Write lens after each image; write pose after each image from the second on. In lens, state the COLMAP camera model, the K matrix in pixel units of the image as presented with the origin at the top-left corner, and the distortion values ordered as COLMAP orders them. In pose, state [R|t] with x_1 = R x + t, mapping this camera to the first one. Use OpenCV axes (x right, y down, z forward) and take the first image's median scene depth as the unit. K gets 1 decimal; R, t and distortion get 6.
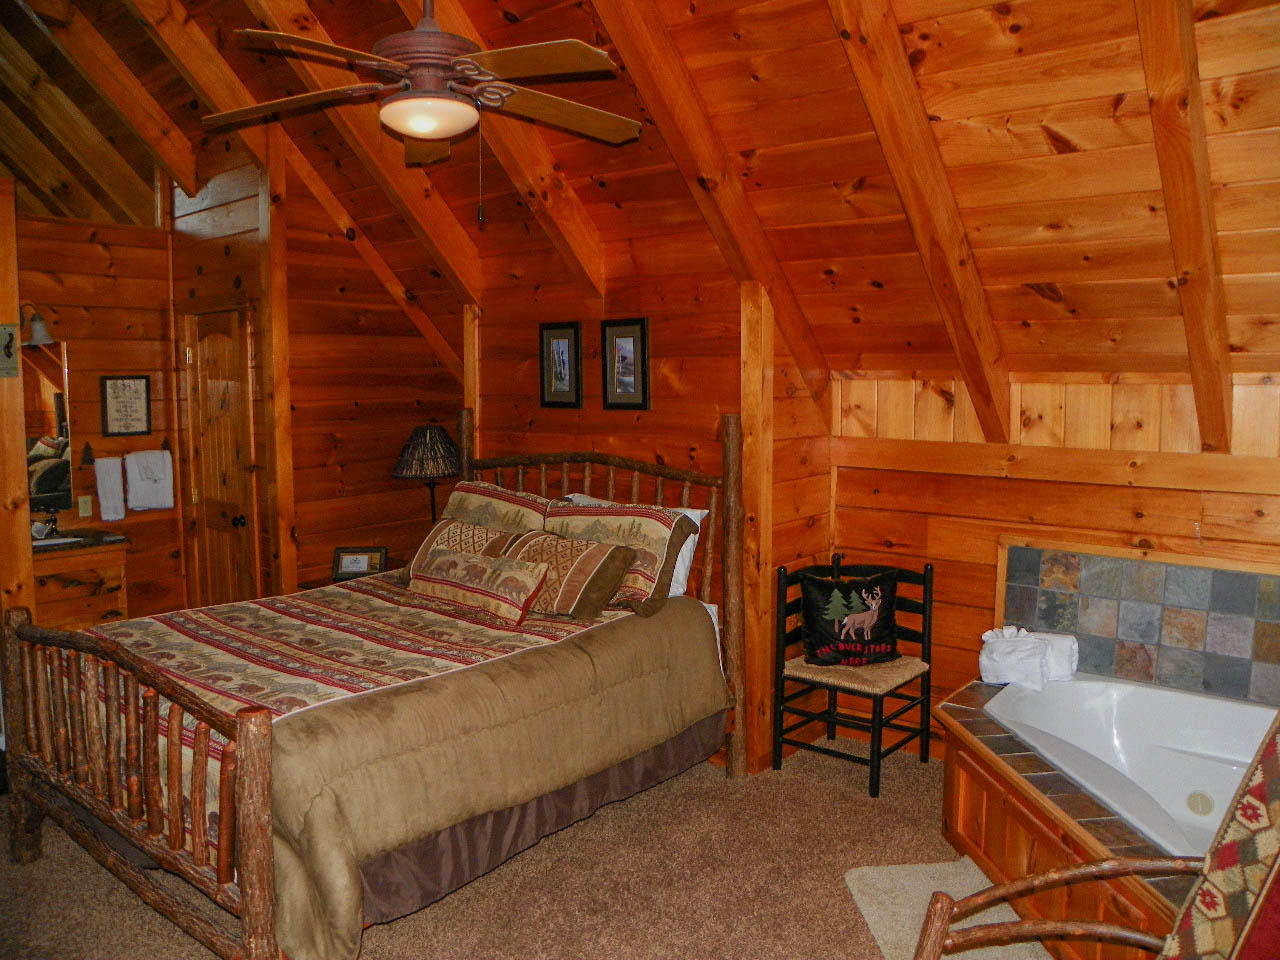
lens RADIAL K [[977.3, 0, 638.2], [0, 977.3, 476.9], [0, 0, 1]] dist [-0.159546, 0.110647]
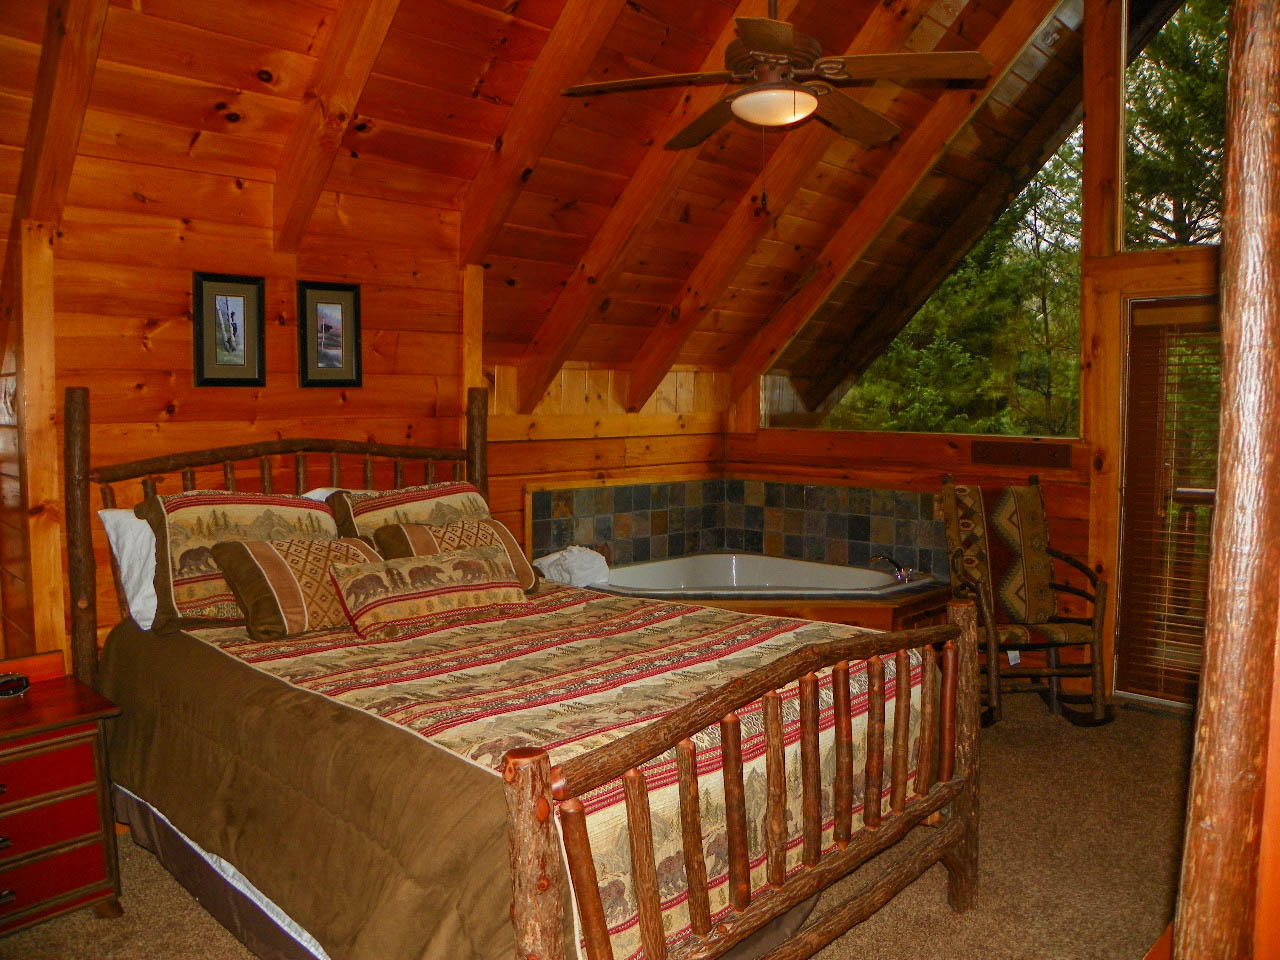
lens RADIAL K [[977.3, 0, 638.2], [0, 977.3, 476.9], [0, 0, 1]] dist [-0.159546, 0.110647]
pose [[0.094581, -0.071992, 0.992911, -0.840112], [0.101280, 0.992903, 0.062344, -0.015538], [-0.990352, 0.094665, 0.101201, 0.654040]]
